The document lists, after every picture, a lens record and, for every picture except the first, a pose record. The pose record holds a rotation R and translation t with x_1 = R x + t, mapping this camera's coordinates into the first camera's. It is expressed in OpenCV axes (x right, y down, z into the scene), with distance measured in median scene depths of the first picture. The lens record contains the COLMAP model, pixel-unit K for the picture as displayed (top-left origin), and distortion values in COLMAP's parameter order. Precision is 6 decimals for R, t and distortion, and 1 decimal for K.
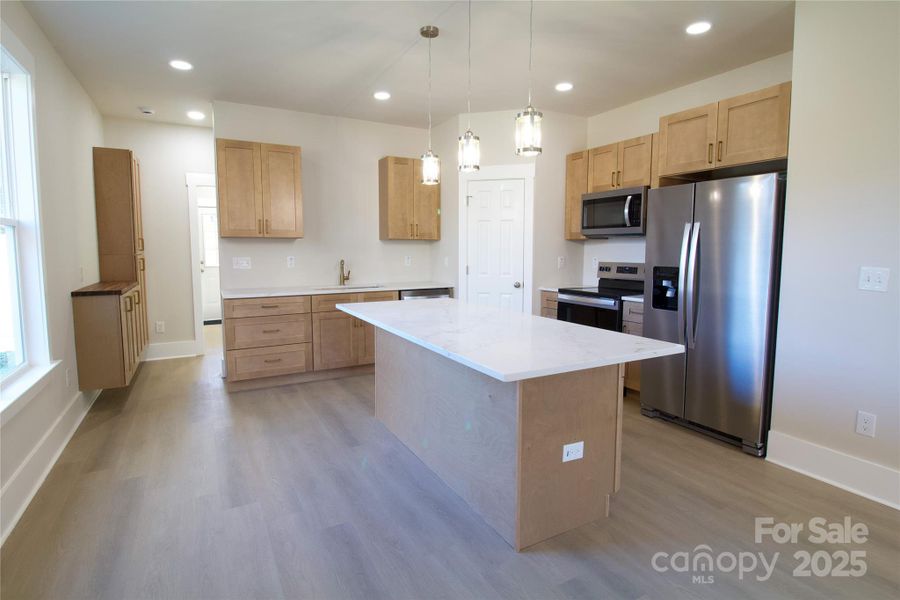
lens RADIAL K [[463.6, 0, 450.0], [0, 463.6, 300.0], [0, 0, 1]] dist [-0.012121, -0.000492]
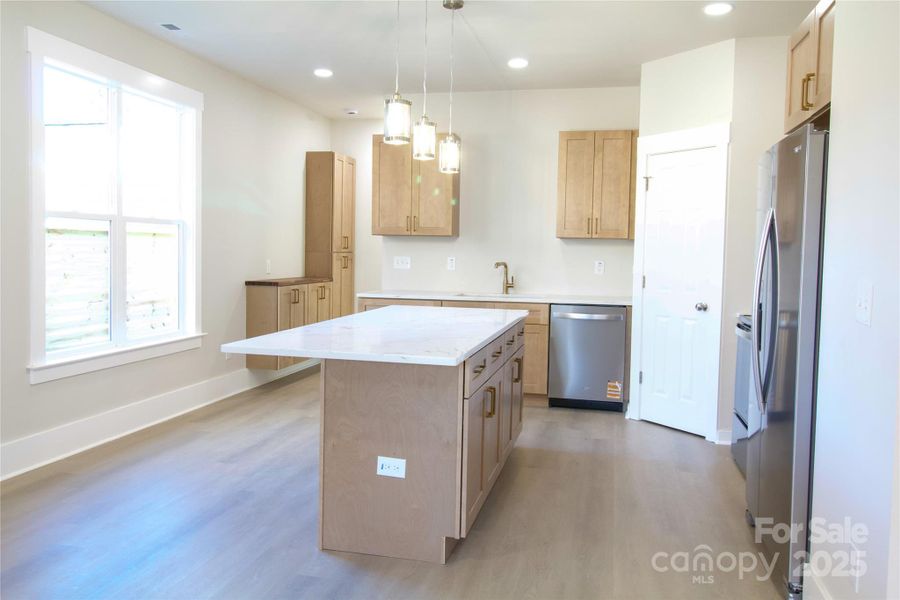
lens RADIAL K [[706.8, 0, 450.0], [0, 706.8, 300.0], [0, 0, 1]] dist [-0.002624, -0.001635]
pose [[0.742468, 0.059989, -0.667190, 0.601974], [-0.092710, 0.995600, -0.013653, 0.005545], [0.663435, 0.071992, 0.744763, 0.011884]]
